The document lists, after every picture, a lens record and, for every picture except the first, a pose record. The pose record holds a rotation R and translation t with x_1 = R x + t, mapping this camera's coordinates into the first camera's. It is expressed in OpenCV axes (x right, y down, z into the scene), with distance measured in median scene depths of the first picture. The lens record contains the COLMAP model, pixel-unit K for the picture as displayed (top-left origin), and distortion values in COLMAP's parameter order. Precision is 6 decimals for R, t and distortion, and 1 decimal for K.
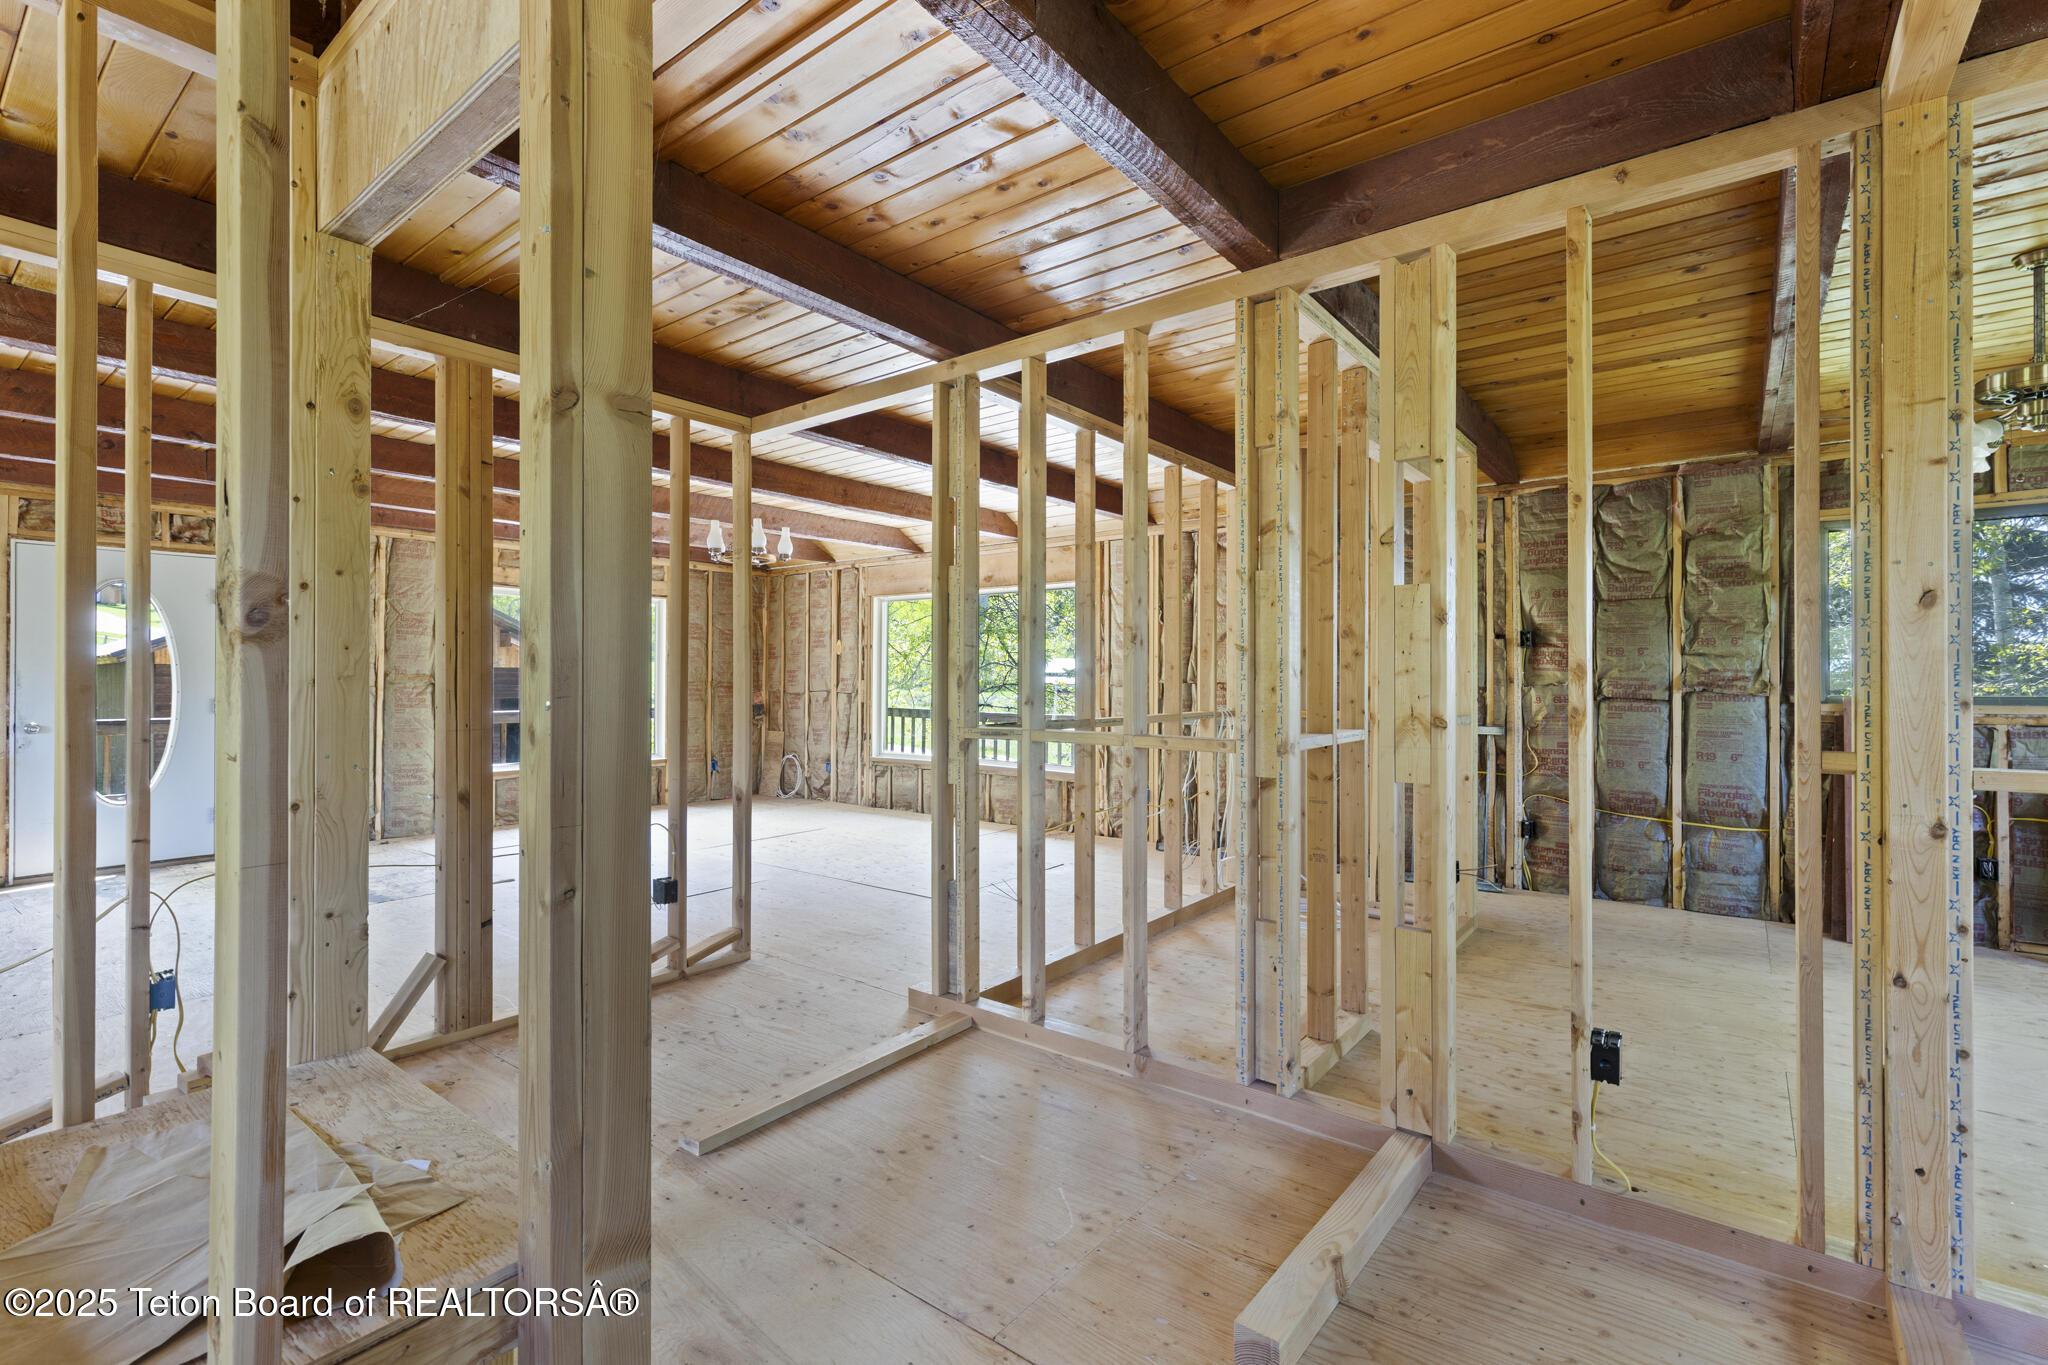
lens RADIAL K [[920.9, 0, 1035.2], [0, 920.9, 677.2], [0, 0, 1]] dist [0.008547, -0.001550]
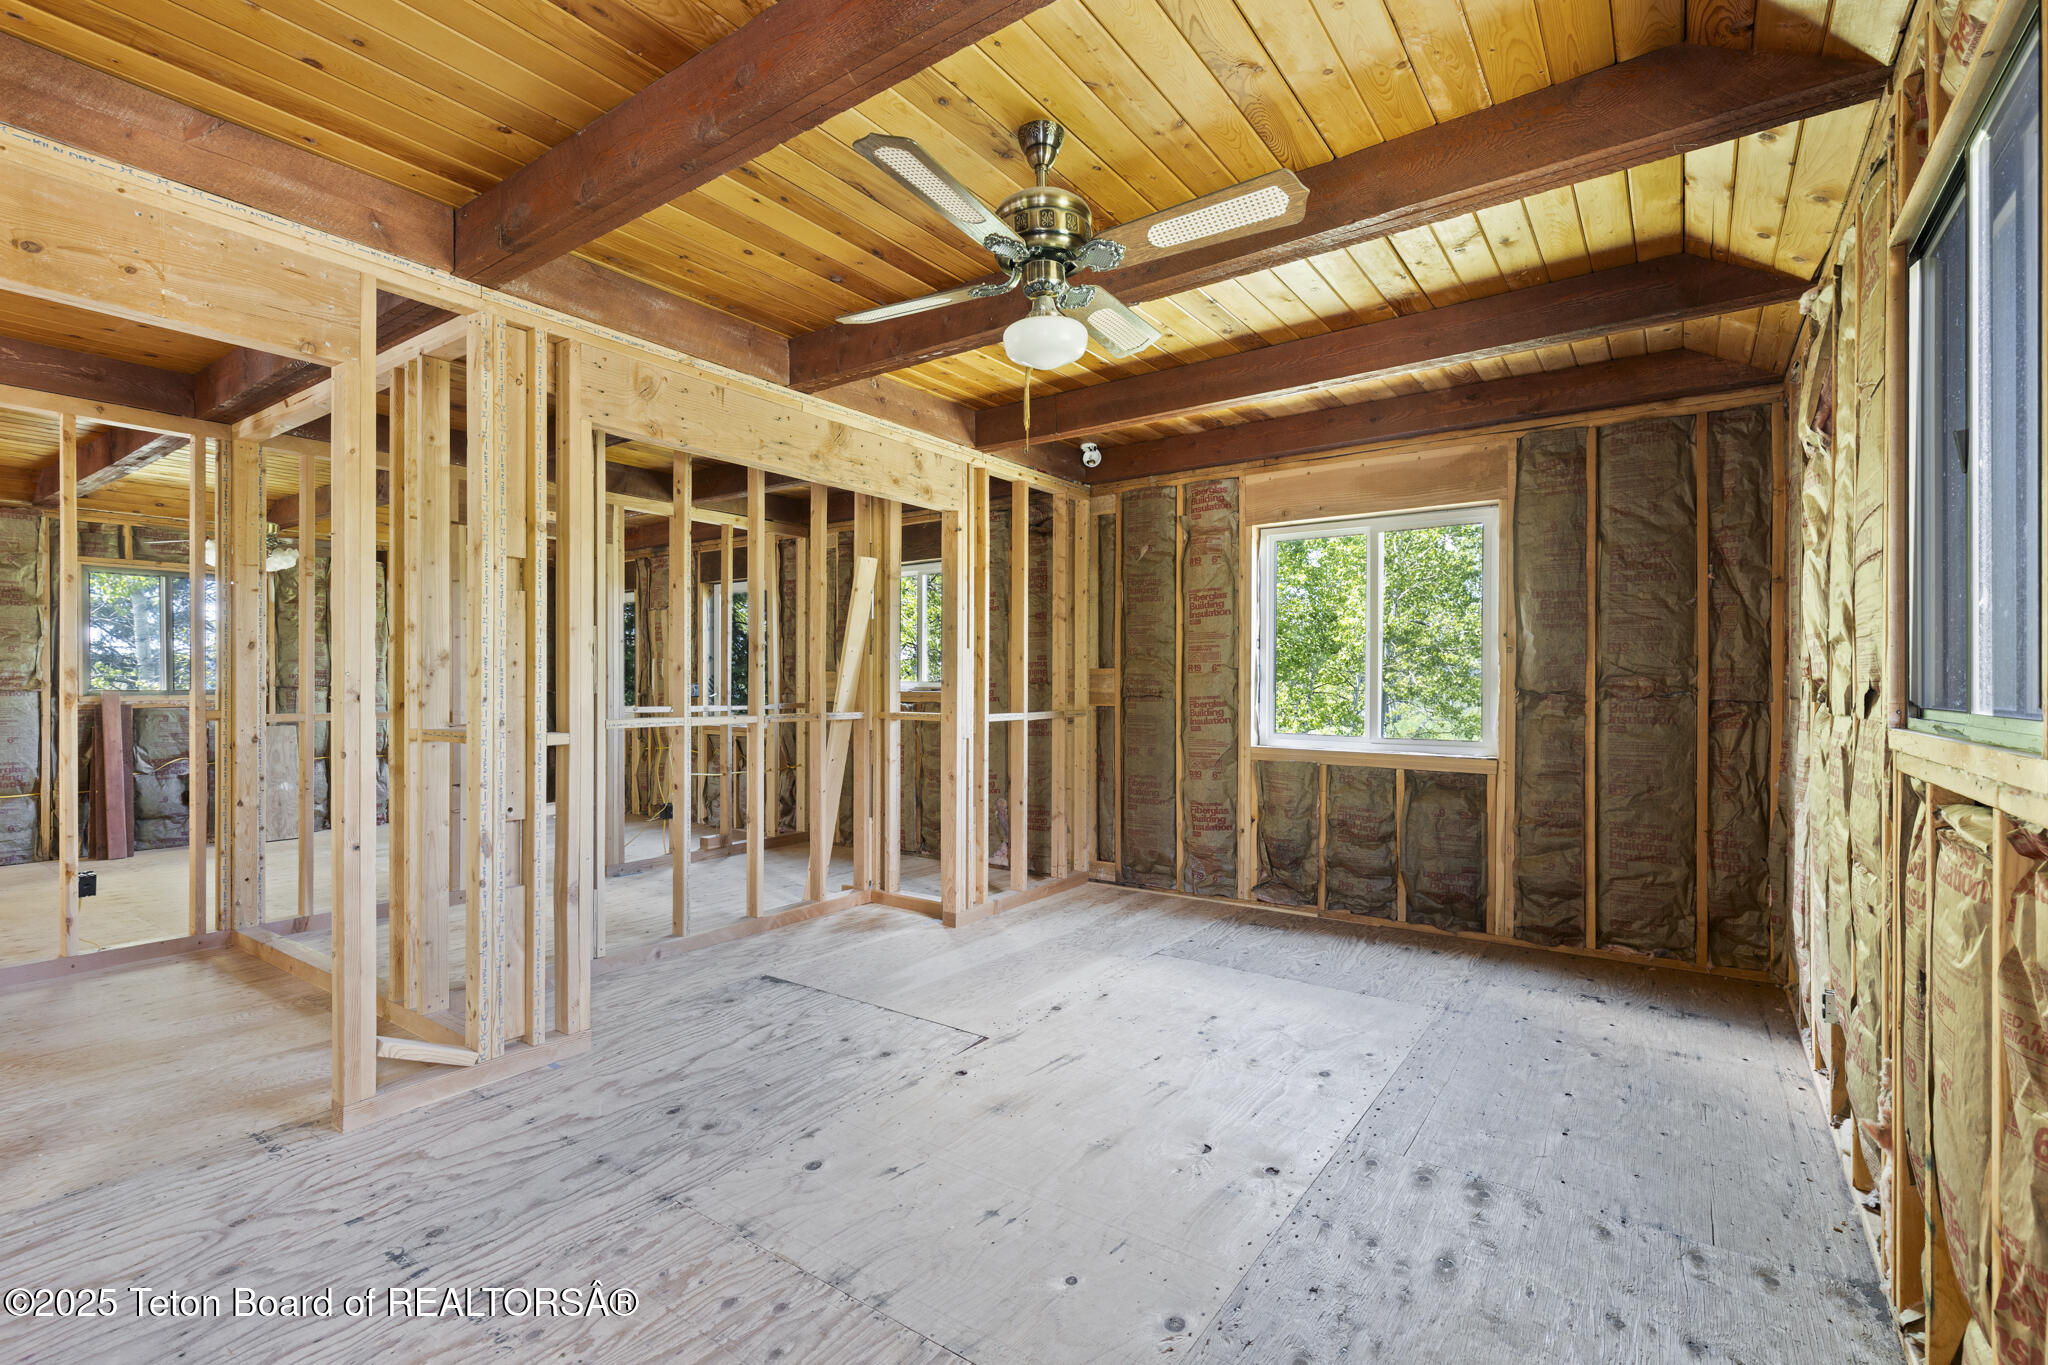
lens RADIAL K [[920.9, 0, 1019.7], [0, 920.9, 682.8], [0, 0, 1]] dist [0.008547, -0.001550]
pose [[-0.027735, 0.000555, 0.999615, -0.476455], [-0.005209, 0.999986, -0.000699, 0.001587], [-0.999602, -0.005227, -0.027732, -0.298476]]
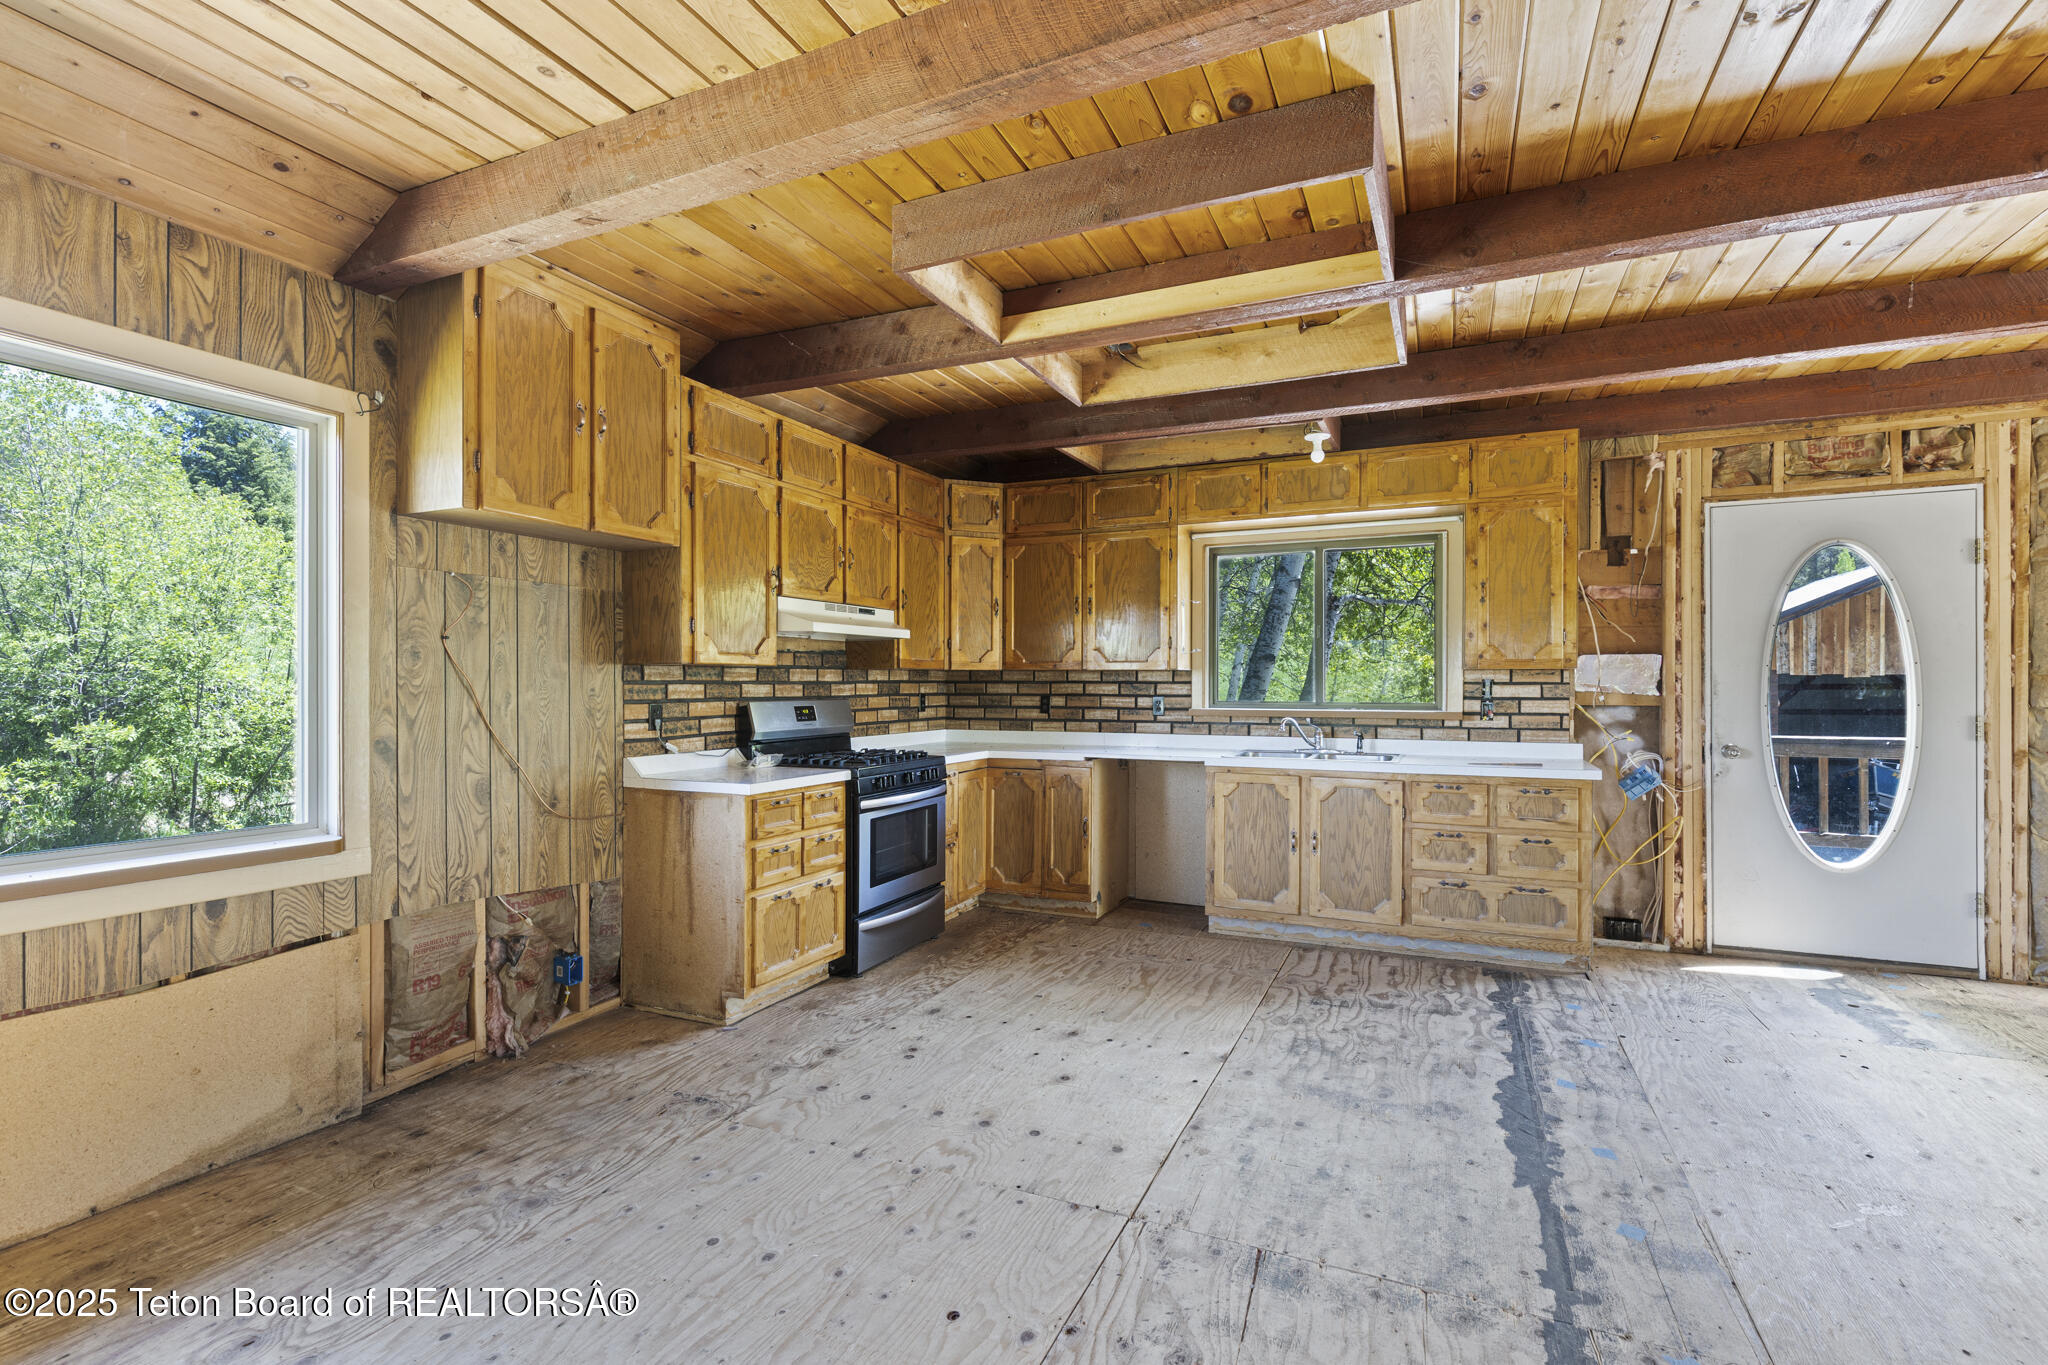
lens RADIAL K [[920.9, 0, 1036.9], [0, 920.9, 684.9], [0, 0, 1]] dist [0.008547, -0.001550]
pose [[0.228404, -0.002125, -0.973564, -0.475131], [0.005098, 0.999987, -0.000987, -0.000534], [0.973553, -0.004738, 0.228411, 0.279491]]
